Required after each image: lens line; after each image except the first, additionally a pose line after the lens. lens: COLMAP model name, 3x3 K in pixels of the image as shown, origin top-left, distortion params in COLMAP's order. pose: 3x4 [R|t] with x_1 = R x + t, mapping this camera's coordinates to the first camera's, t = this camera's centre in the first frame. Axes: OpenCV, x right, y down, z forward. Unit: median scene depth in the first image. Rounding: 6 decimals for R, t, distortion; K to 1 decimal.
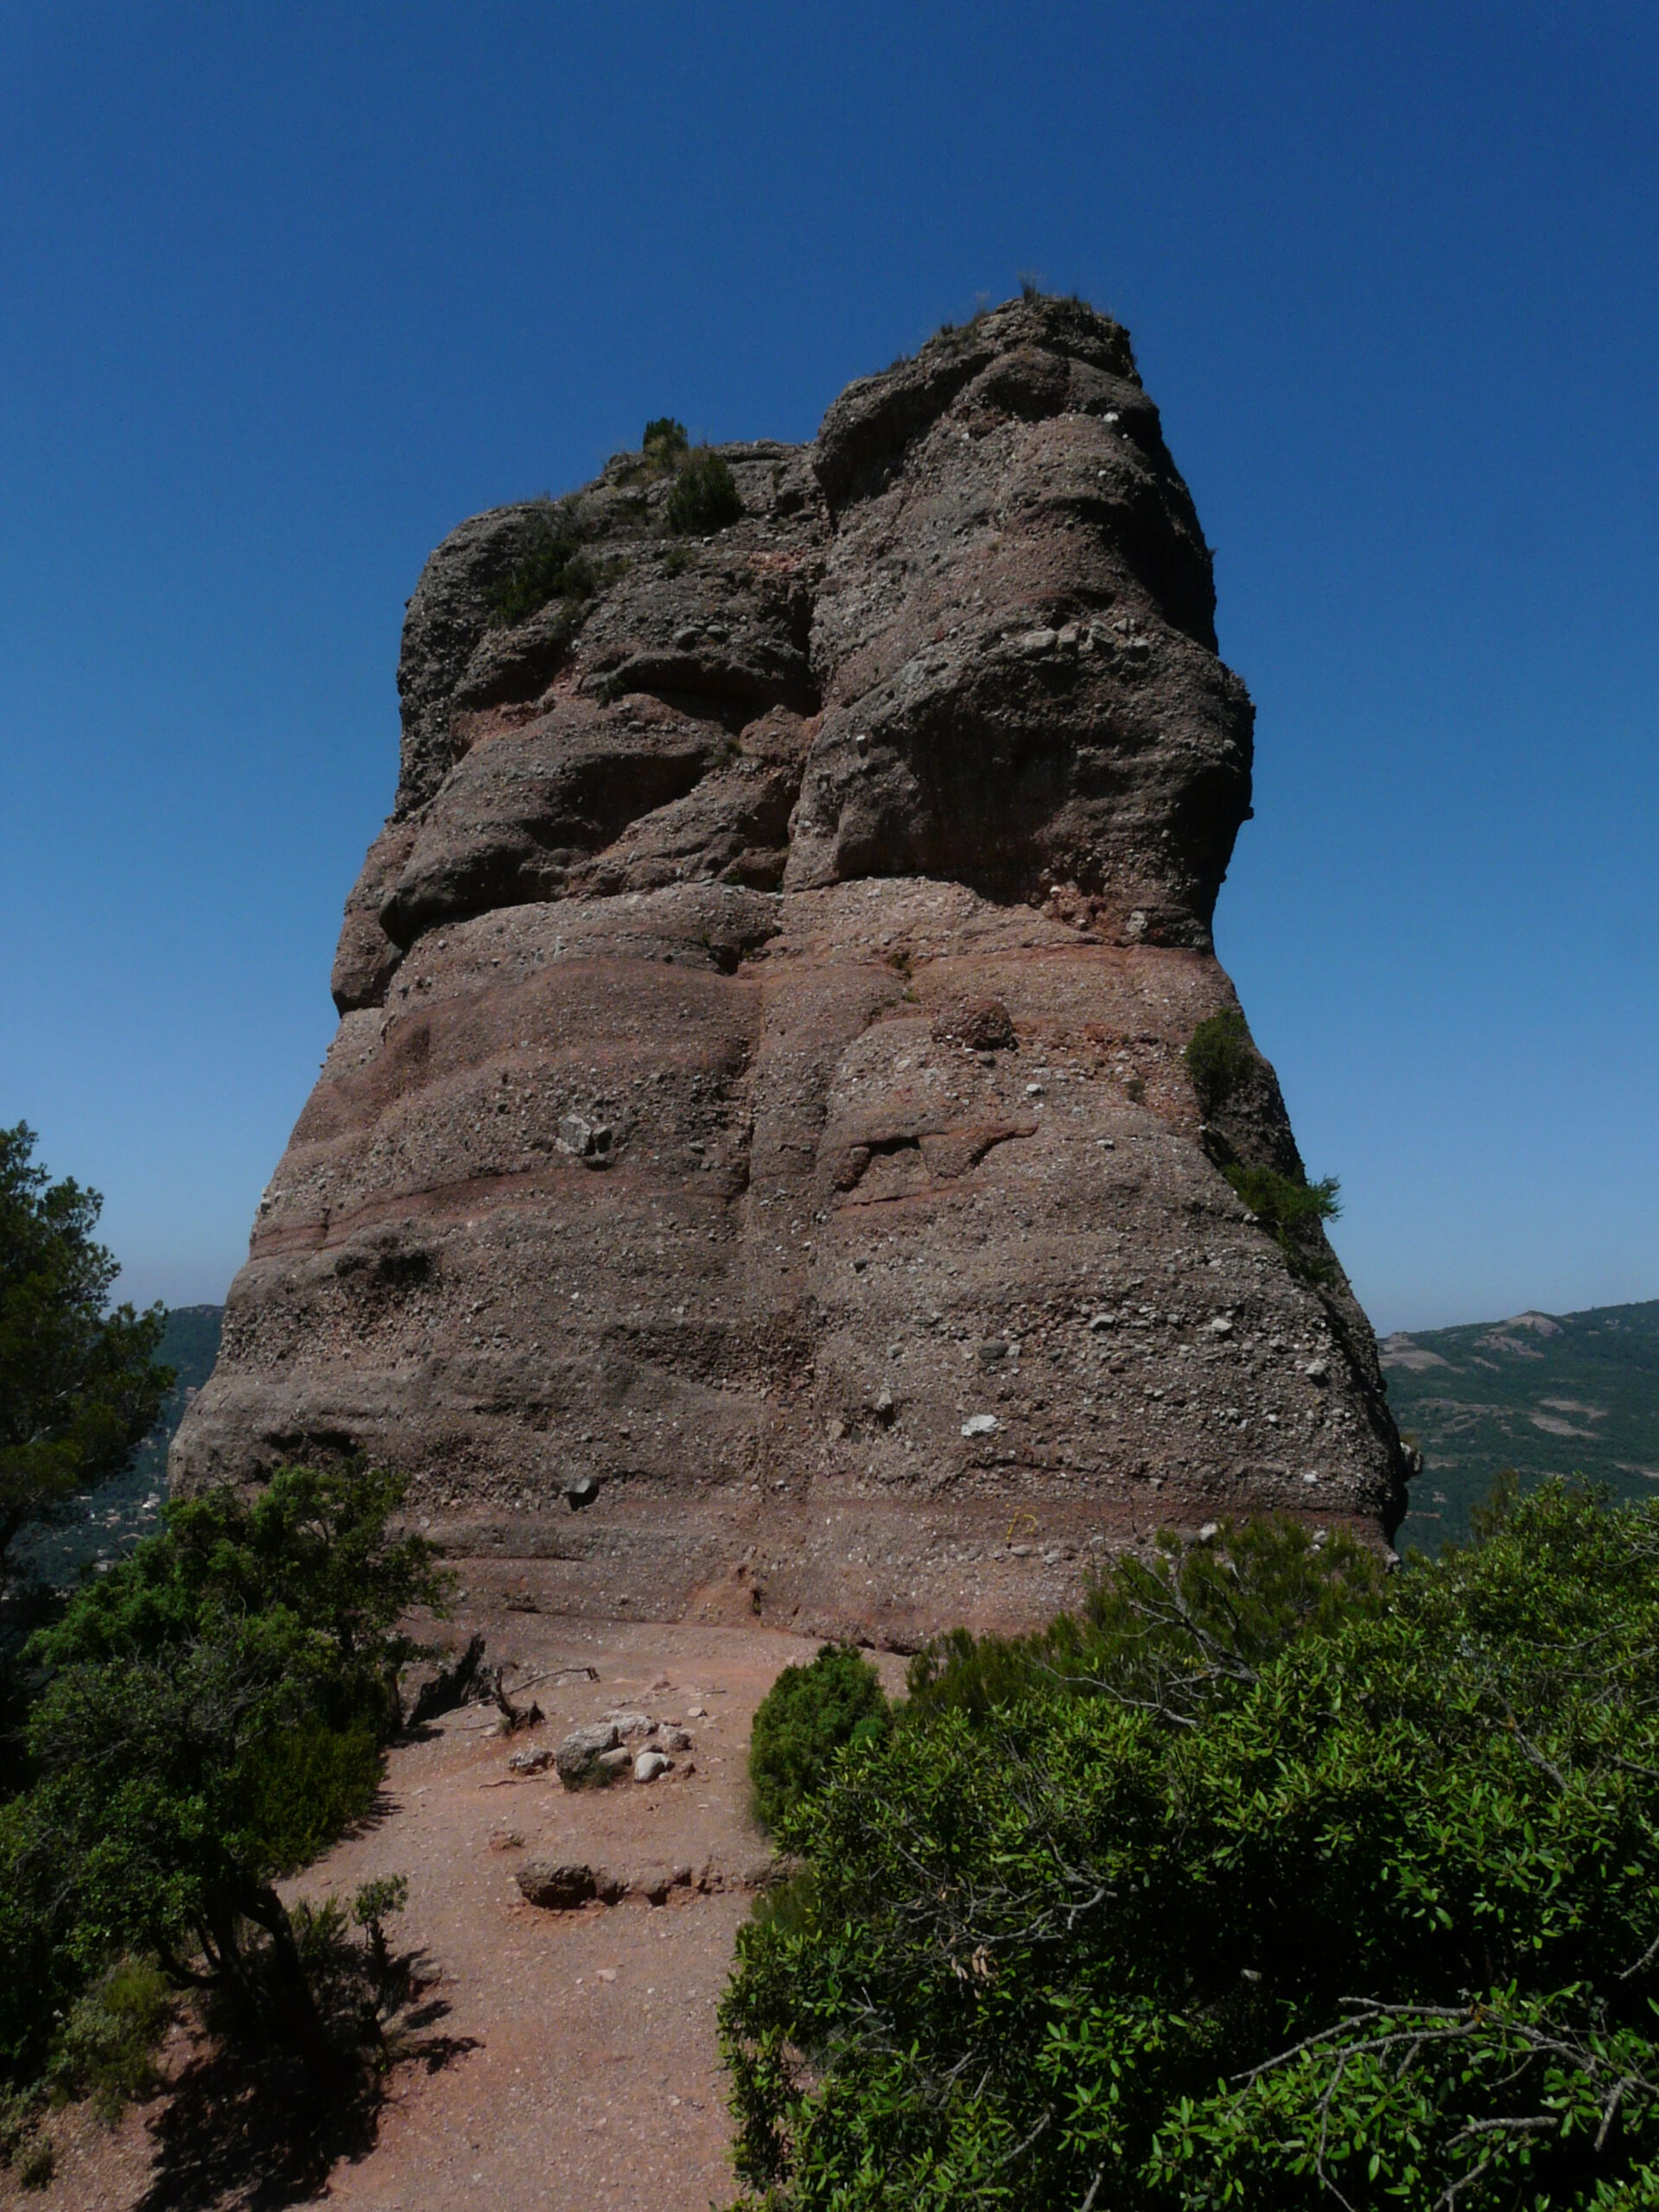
lens RADIAL K [[1813.7, 0, 829.5], [0, 1813.7, 1106.0], [0, 0, 1]] dist [-0.055846, 0.018367]
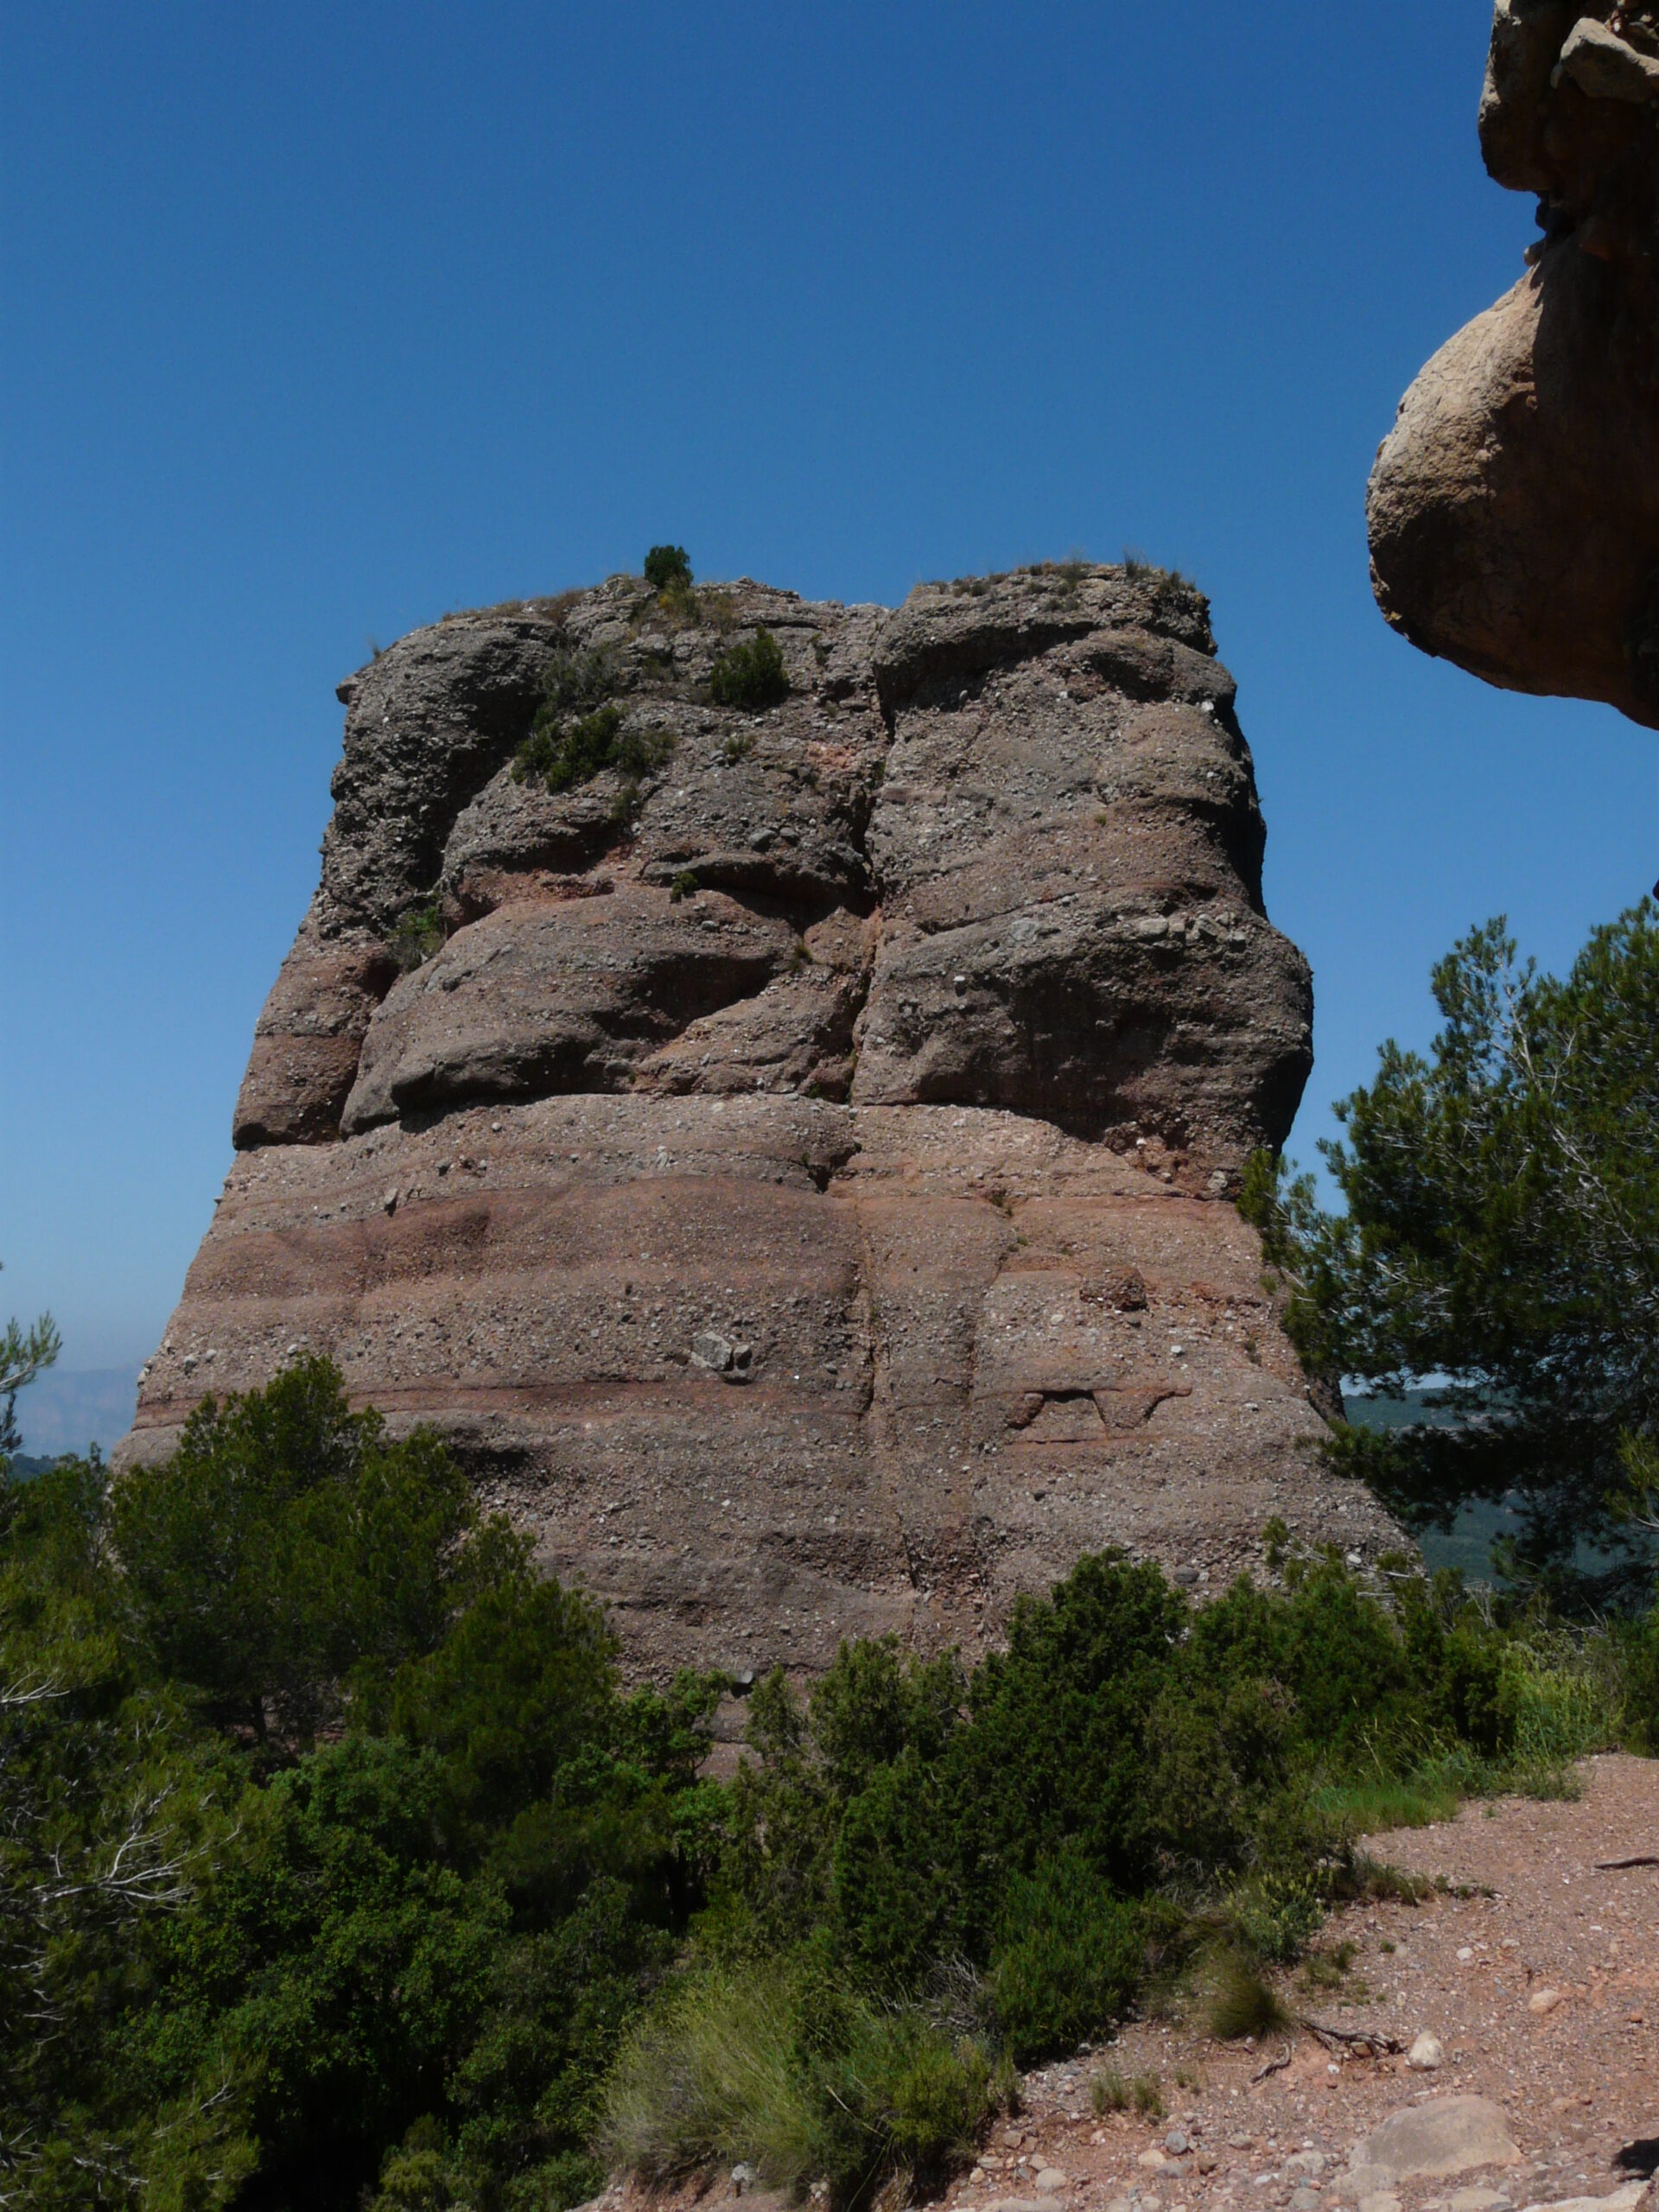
lens RADIAL K [[2870.0, 0, 829.5], [0, 2870.0, 1106.0], [0, 0, 1]] dist [-0.016678, 0.014579]
pose [[0.971145, 0.051472, 0.232868, -0.468548], [-0.055696, 0.998380, 0.011595, -0.150174], [-0.231894, -0.024230, 0.972439, -0.660743]]
